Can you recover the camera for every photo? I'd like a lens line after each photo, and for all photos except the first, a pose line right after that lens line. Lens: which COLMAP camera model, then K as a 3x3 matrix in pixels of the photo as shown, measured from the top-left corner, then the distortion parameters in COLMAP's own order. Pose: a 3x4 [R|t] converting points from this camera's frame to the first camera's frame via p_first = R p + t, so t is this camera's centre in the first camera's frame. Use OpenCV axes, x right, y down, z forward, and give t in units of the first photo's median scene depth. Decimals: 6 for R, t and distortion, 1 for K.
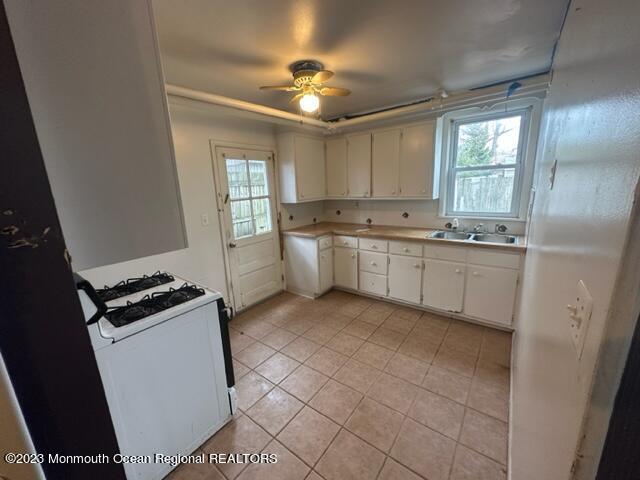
lens RADIAL K [[255.8, 0, 319.7], [0, 255.8, 240.2], [0, 0, 1]] dist [0.015646, 0.000338]
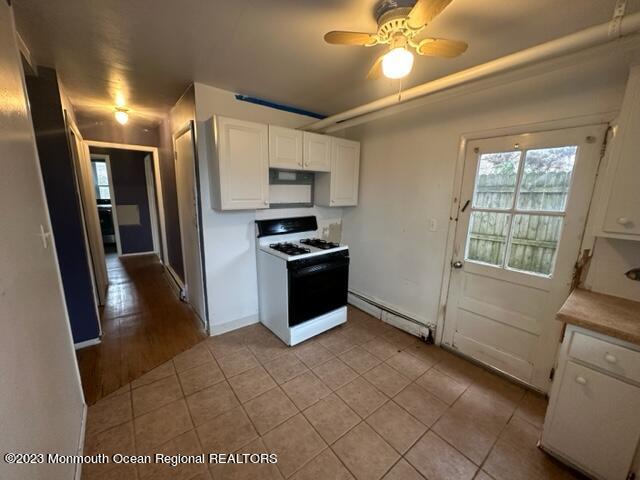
lens RADIAL K [[255.8, 0, 319.5], [0, 255.8, 239.9], [0, 0, 1]] dist [0.015646, 0.000338]
pose [[-0.240610, 0.226272, -0.943879, 0.496573], [-0.221046, 0.934121, 0.280281, -0.183105], [0.945117, 0.276079, -0.174743, 0.727950]]
